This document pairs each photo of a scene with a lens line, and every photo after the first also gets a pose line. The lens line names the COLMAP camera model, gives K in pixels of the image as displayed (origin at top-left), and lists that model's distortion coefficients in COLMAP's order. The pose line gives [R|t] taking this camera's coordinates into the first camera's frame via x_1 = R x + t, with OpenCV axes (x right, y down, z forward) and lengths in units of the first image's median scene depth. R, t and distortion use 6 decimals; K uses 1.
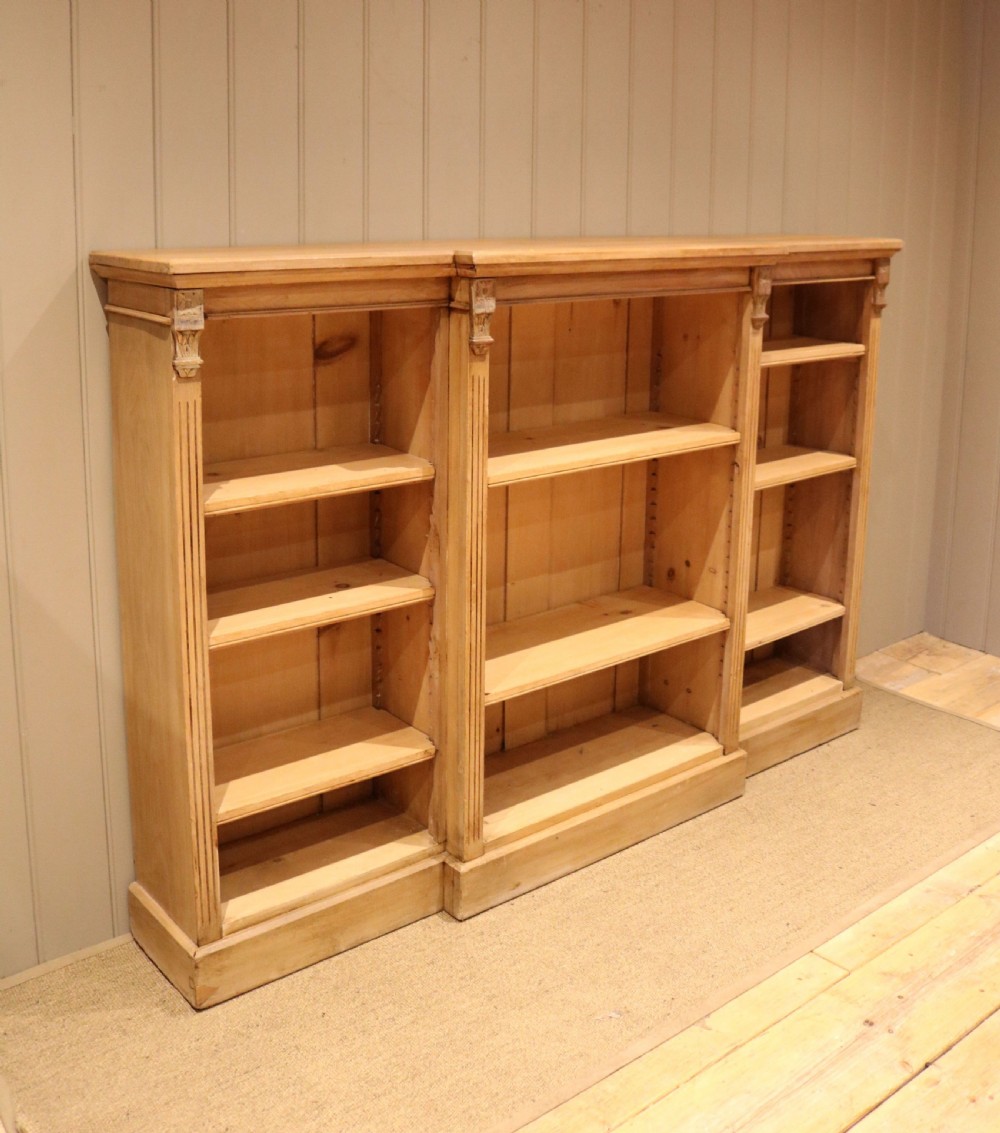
lens RADIAL K [[1282.3, 0, 505.4], [0, 1282.3, 434.8], [0, 0, 1]] dist [-0.110389, 0.000000]
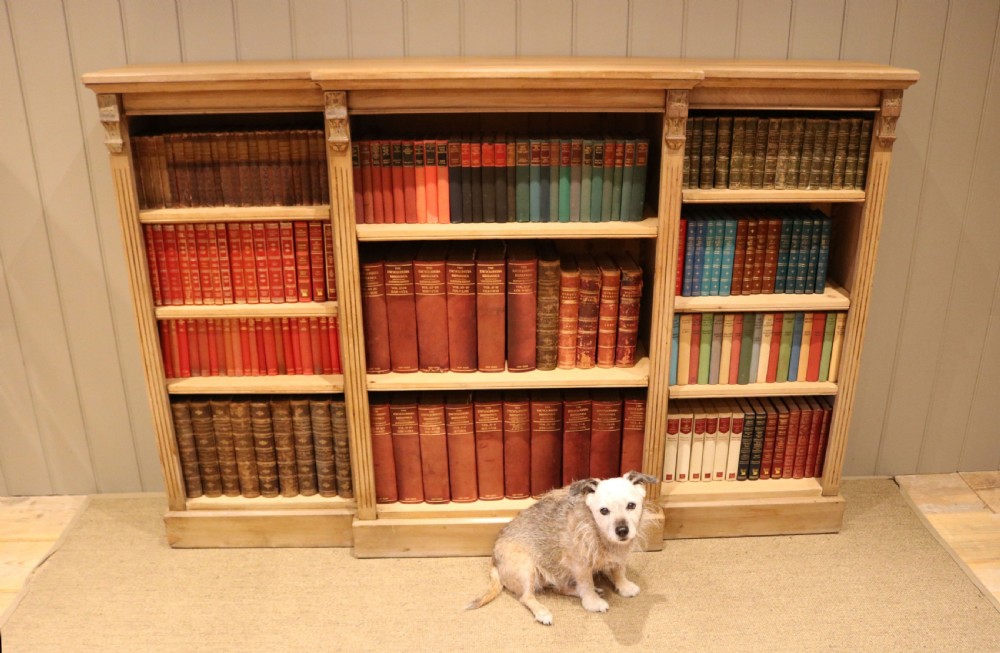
lens RADIAL K [[874.6, 0, 509.2], [0, 874.6, 340.1], [0, 0, 1]] dist [-0.140955, 0.082195]
pose [[0.792420, 0.213872, -0.571252, 0.621178], [-0.107407, 0.970807, 0.214471, -0.078817], [0.600445, -0.108595, 0.792258, 0.377598]]
